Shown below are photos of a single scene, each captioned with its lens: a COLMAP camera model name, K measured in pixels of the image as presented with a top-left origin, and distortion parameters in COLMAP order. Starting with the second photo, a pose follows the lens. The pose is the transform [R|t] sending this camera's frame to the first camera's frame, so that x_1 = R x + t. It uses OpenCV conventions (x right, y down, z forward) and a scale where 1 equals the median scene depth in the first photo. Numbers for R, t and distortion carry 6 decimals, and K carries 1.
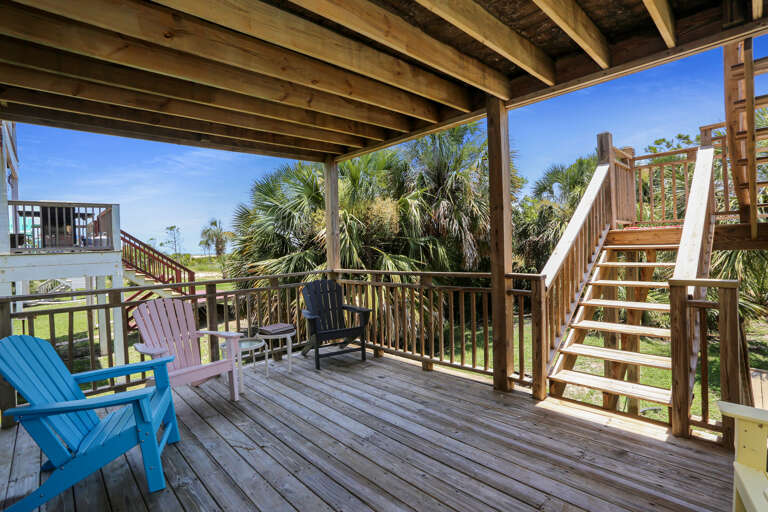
lens RADIAL K [[374.8, 0, 390.2], [0, 374.8, 250.2], [0, 0, 1]] dist [-0.080182, 0.039231]
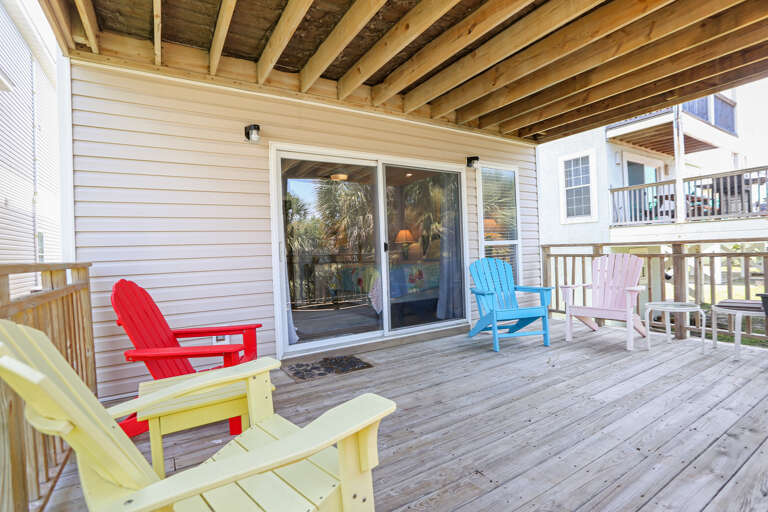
lens RADIAL K [[374.8, 0, 390.2], [0, 374.8, 250.2], [0, 0, 1]] dist [-0.080182, 0.039231]
pose [[-0.203633, 0.044296, -0.978045, 0.742996], [0.030865, 0.998770, 0.038808, 0.057949], [0.978561, -0.022284, -0.204750, 0.545187]]
